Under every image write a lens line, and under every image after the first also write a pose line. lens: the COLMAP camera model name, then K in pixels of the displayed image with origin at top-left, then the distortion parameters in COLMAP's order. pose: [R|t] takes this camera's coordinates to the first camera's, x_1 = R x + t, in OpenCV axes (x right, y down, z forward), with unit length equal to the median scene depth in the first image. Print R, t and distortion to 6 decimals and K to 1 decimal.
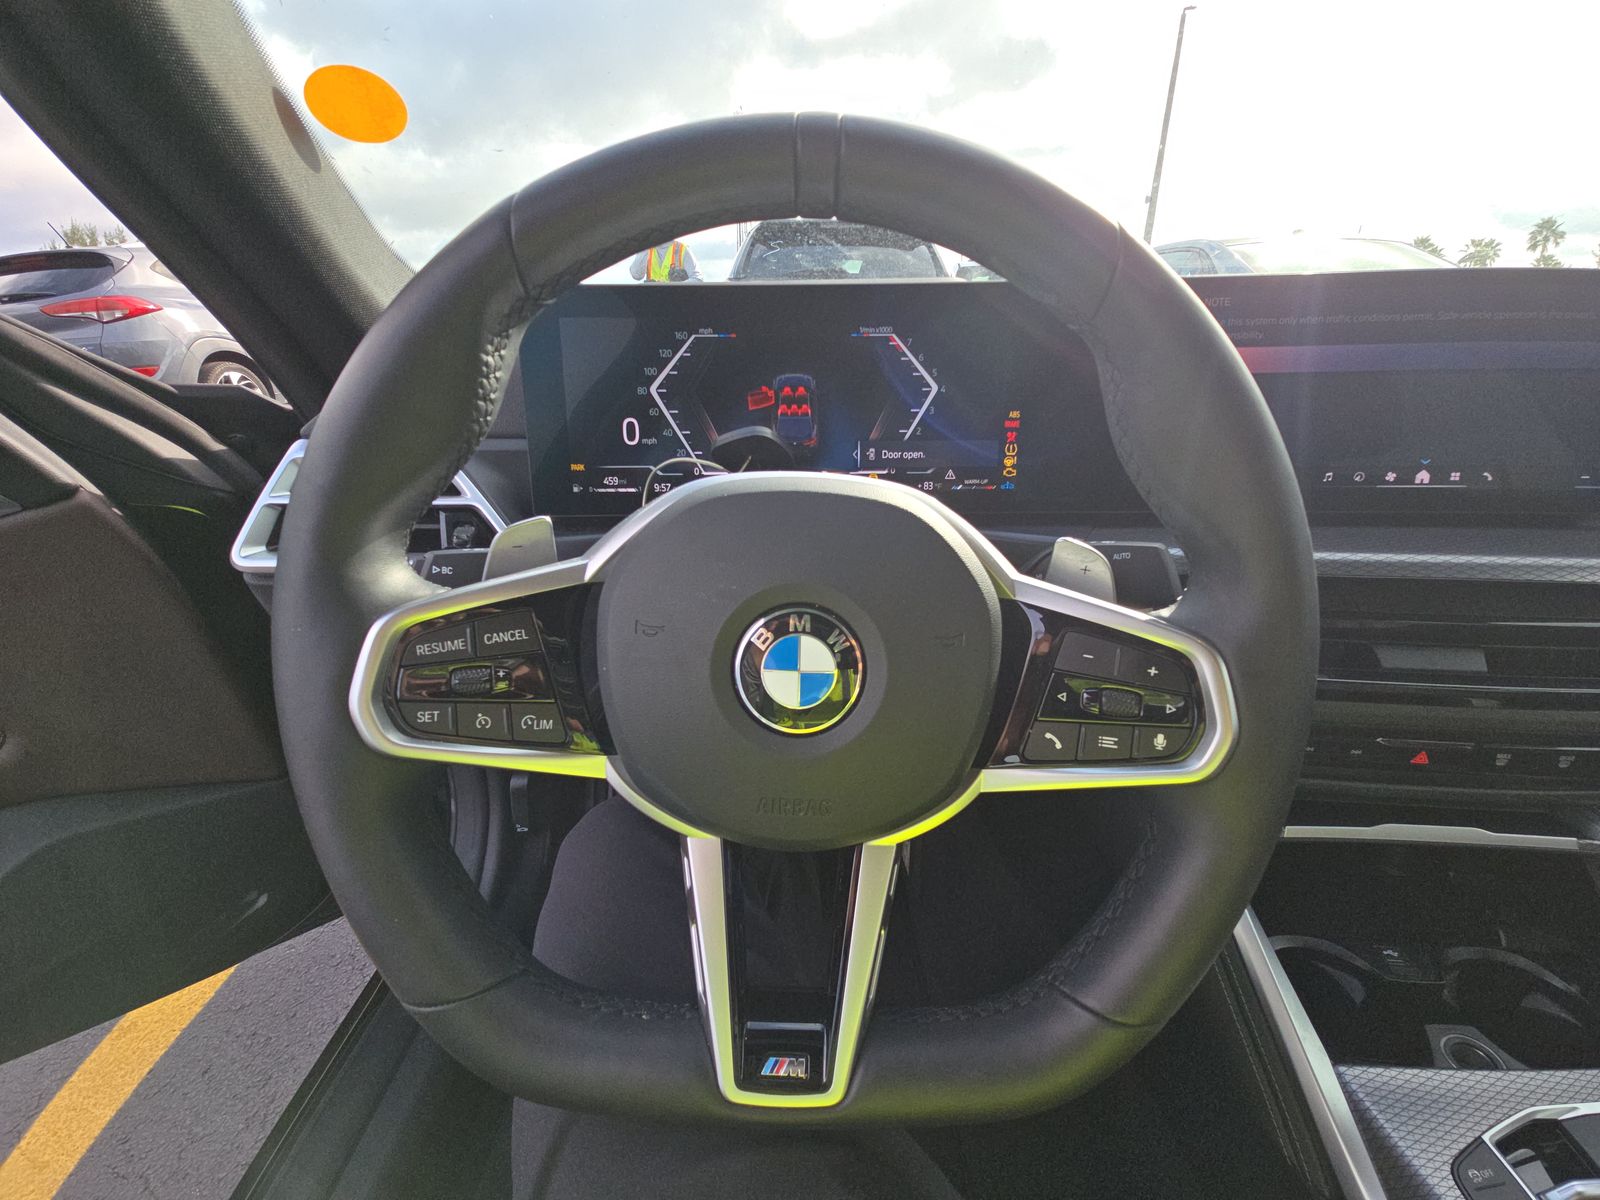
lens RADIAL K [[668.6, 0, 799.4], [0, 668.6, 587.6], [0, 0, 1]] dist [0.012612, -0.004543]
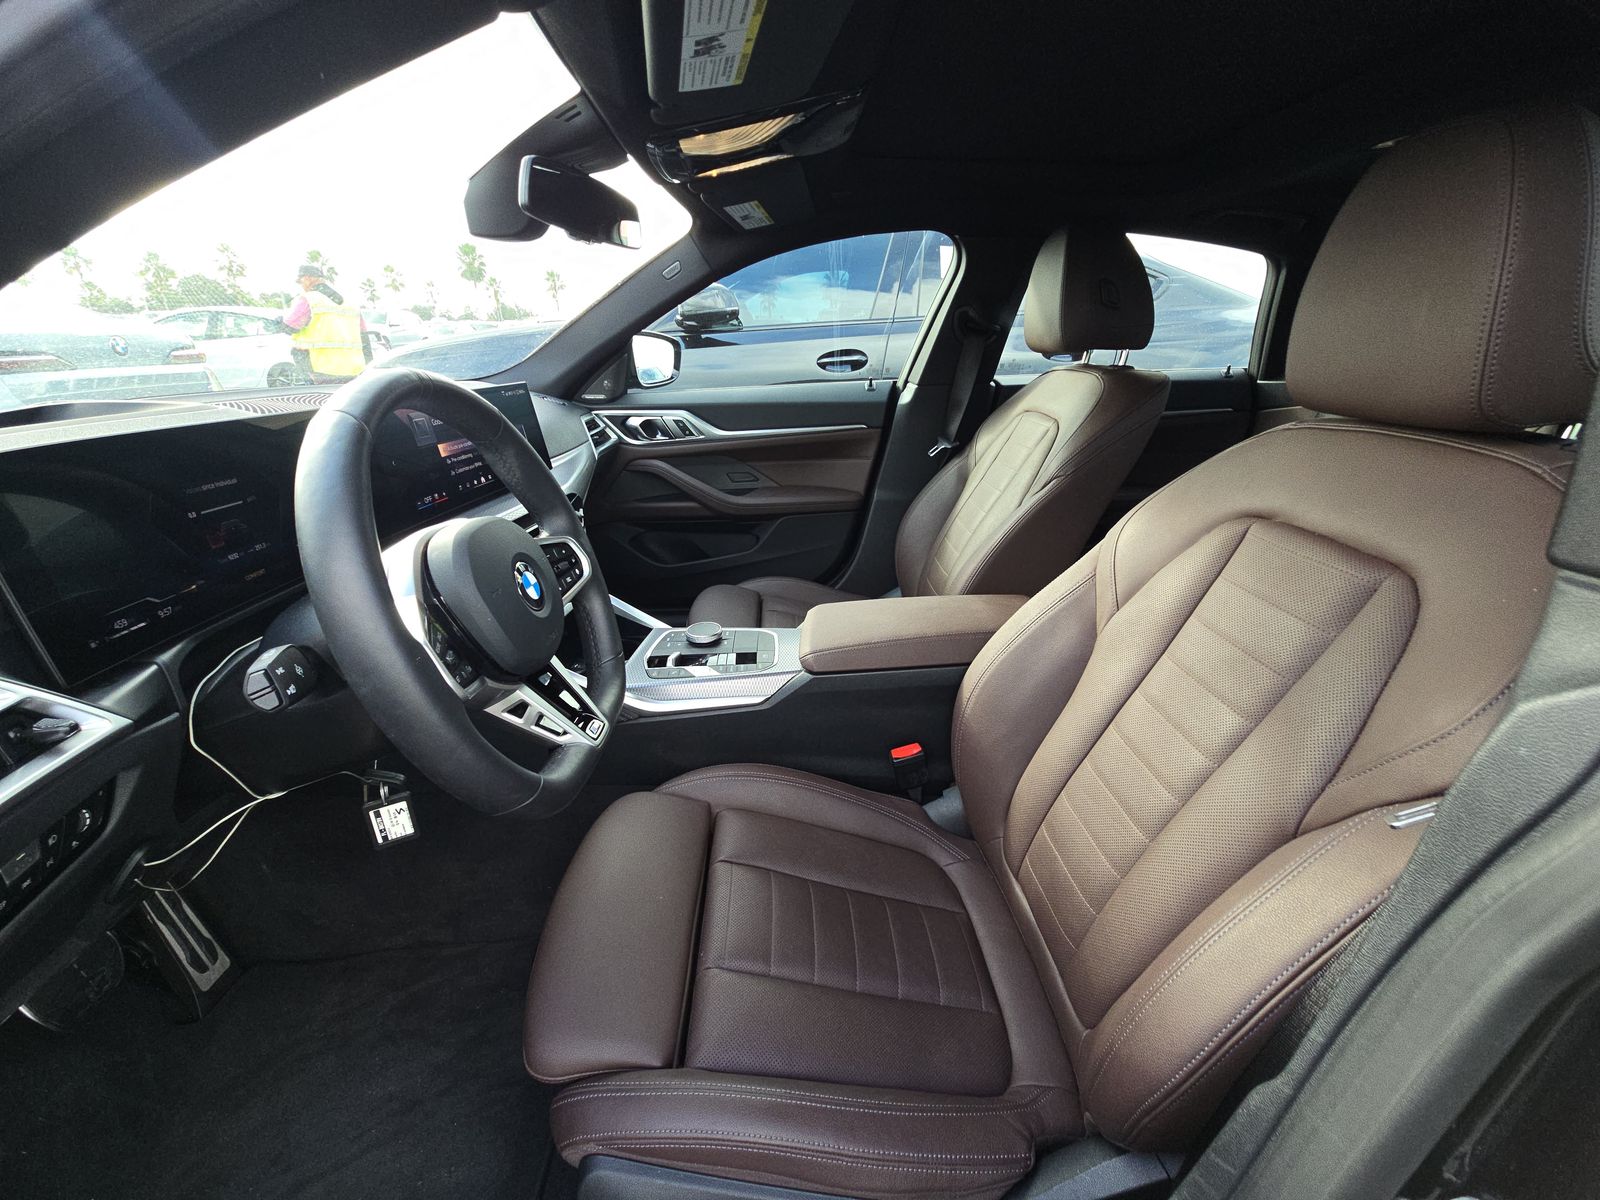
lens RADIAL K [[668.6, 0, 809.4], [0, 668.6, 597.1], [0, 0, 1]] dist [0.012612, -0.004543]
pose [[-0.027724, -0.341495, 0.939475, -2.119947], [0.366527, 0.870905, 0.327387, -0.244122], [-0.929994, 0.353419, 0.101023, -0.176723]]
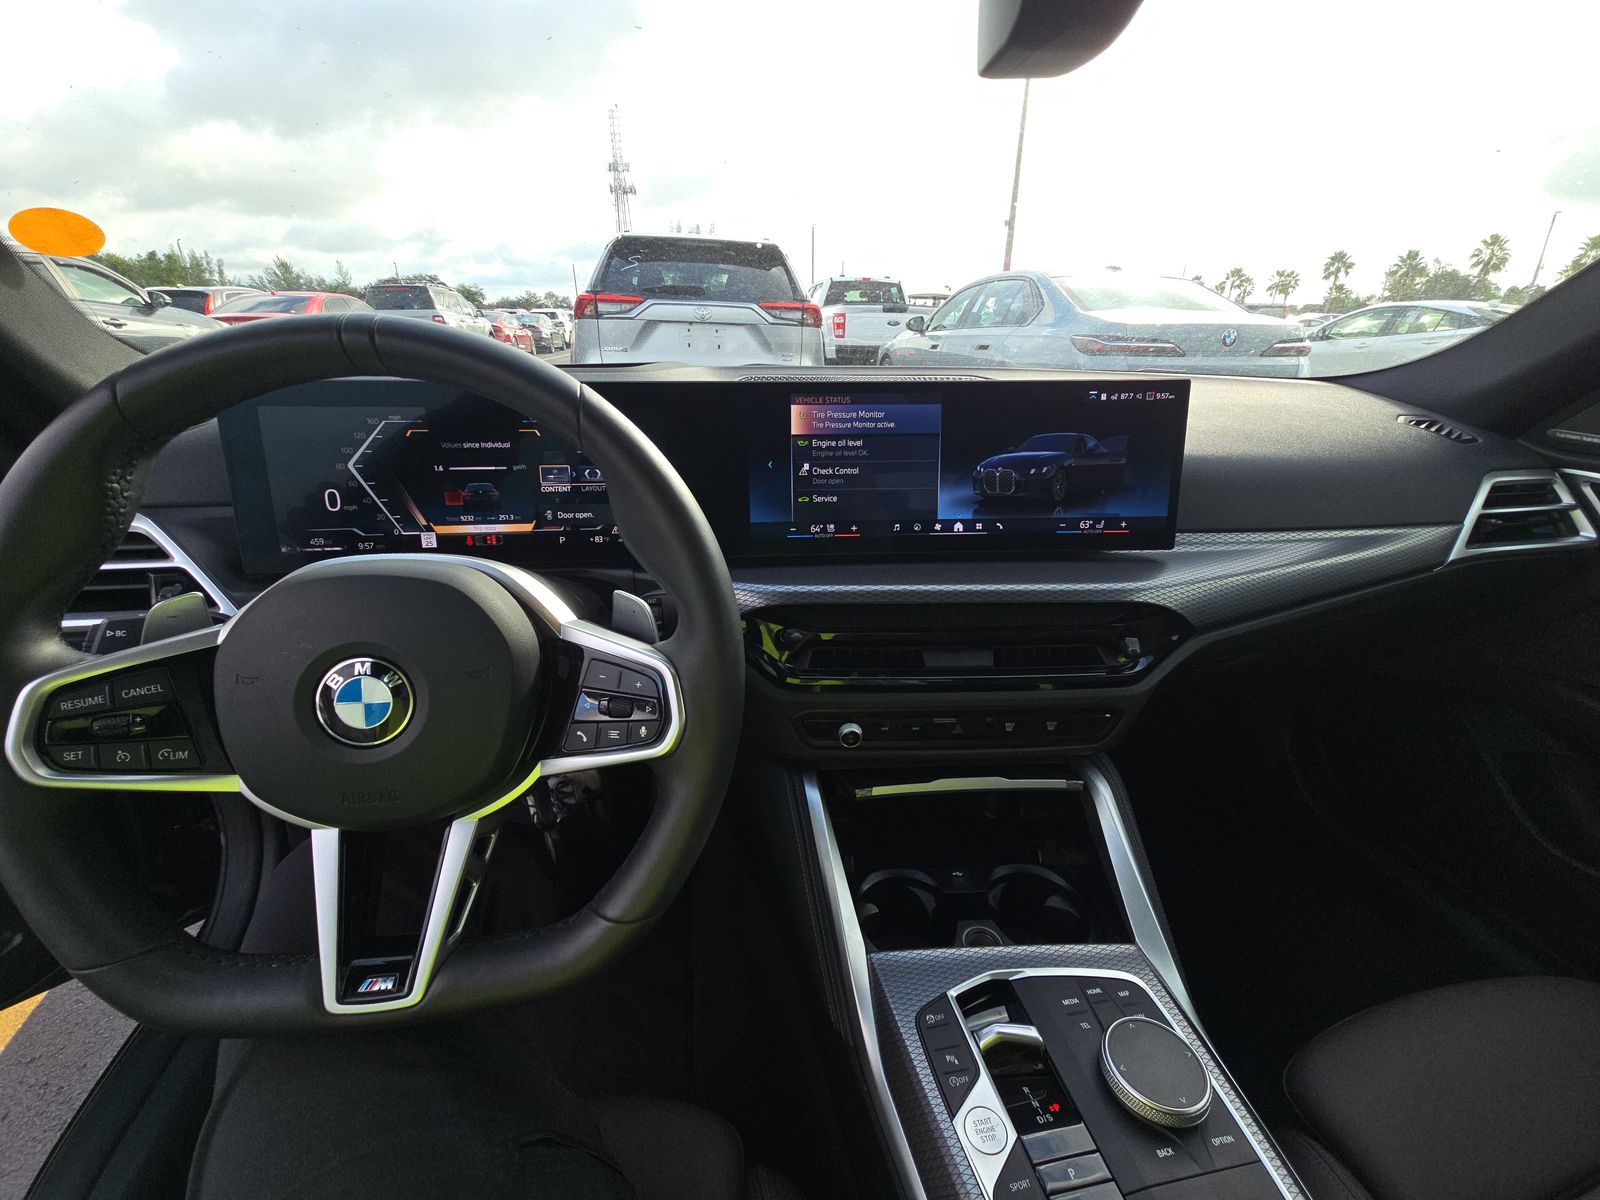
lens RADIAL K [[668.6, 0, 789.9], [0, 668.6, 589.6], [0, 0, 1]] dist [0.012612, -0.004543]
pose [[0.985276, -0.037624, 0.166779, 0.551971], [0.039632, 0.999176, -0.008725, -0.057042], [-0.166313, 0.015207, 0.985956, -0.479617]]
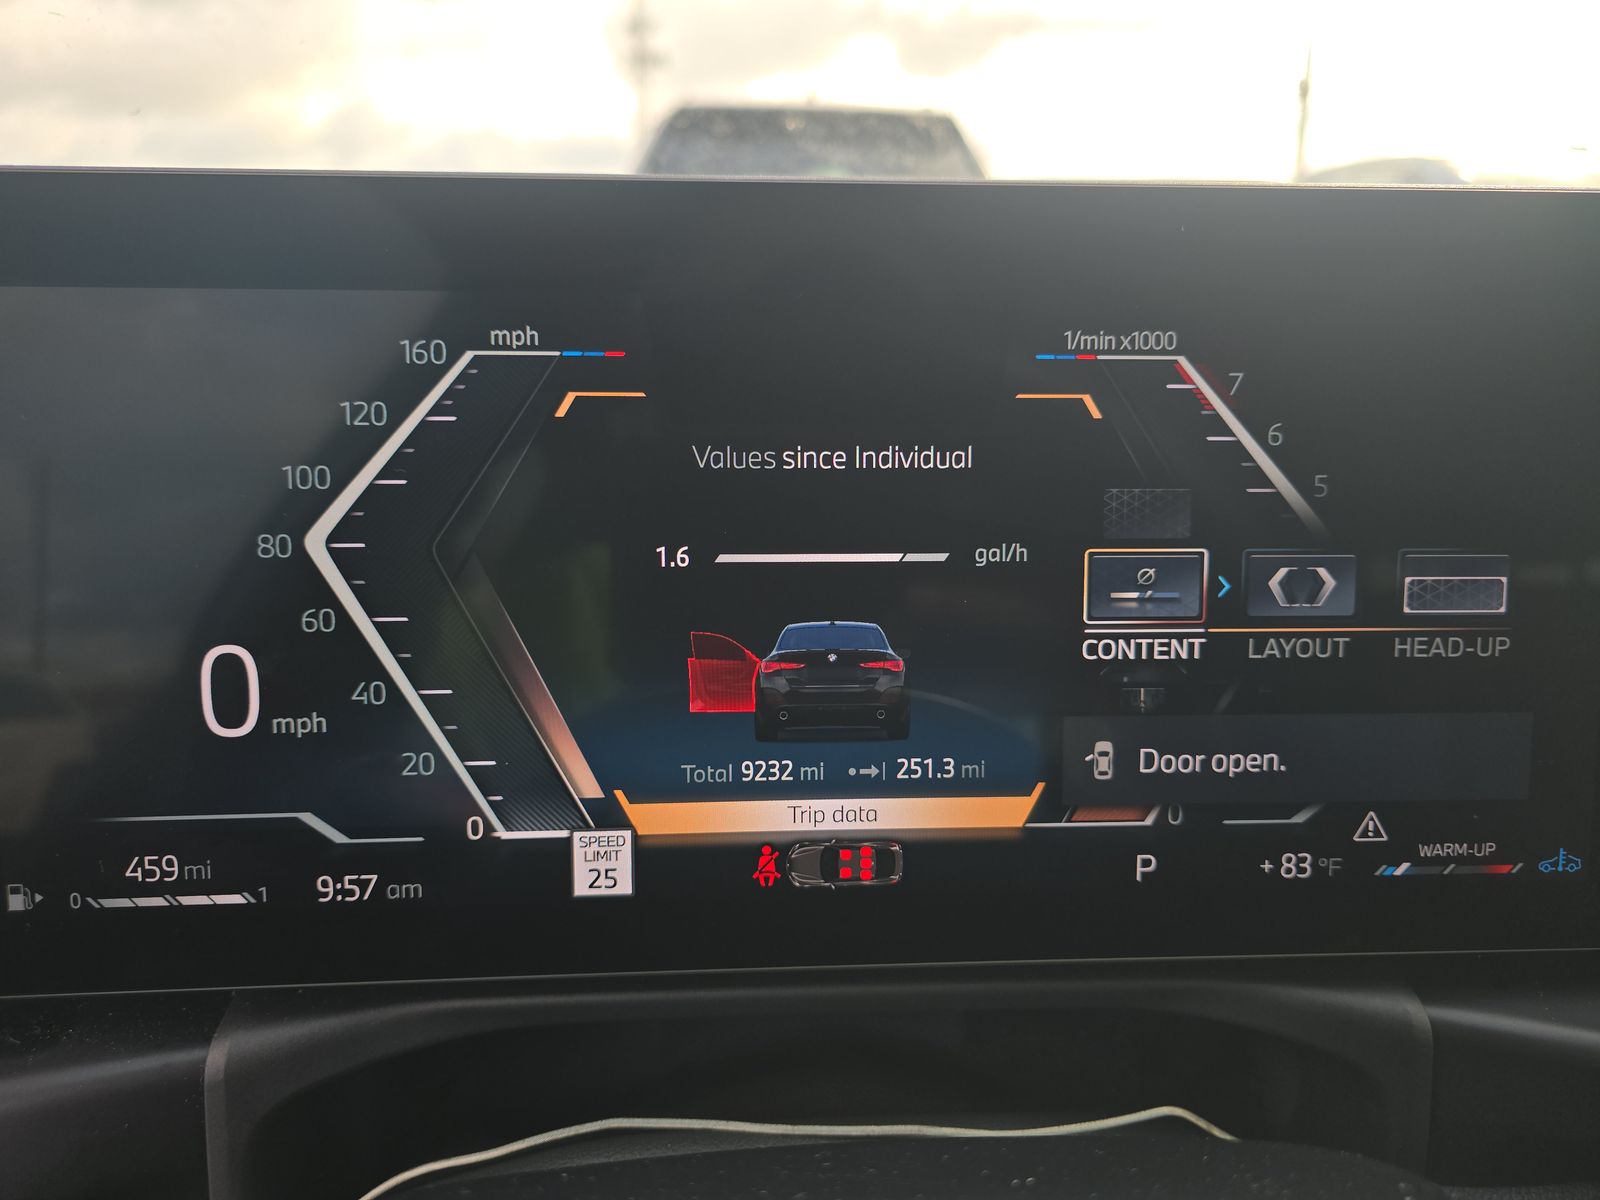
lens RADIAL K [[1160.4, 0, 791.9], [0, 1160.4, 600.1], [0, 0, 1]] dist [-0.012001, -0.001557]
pose [[0.997449, -0.002155, 0.071351, -0.097335], [0.009744, 0.994298, -0.106189, -0.358682], [-0.070715, 0.106614, 0.991783, 0.852899]]
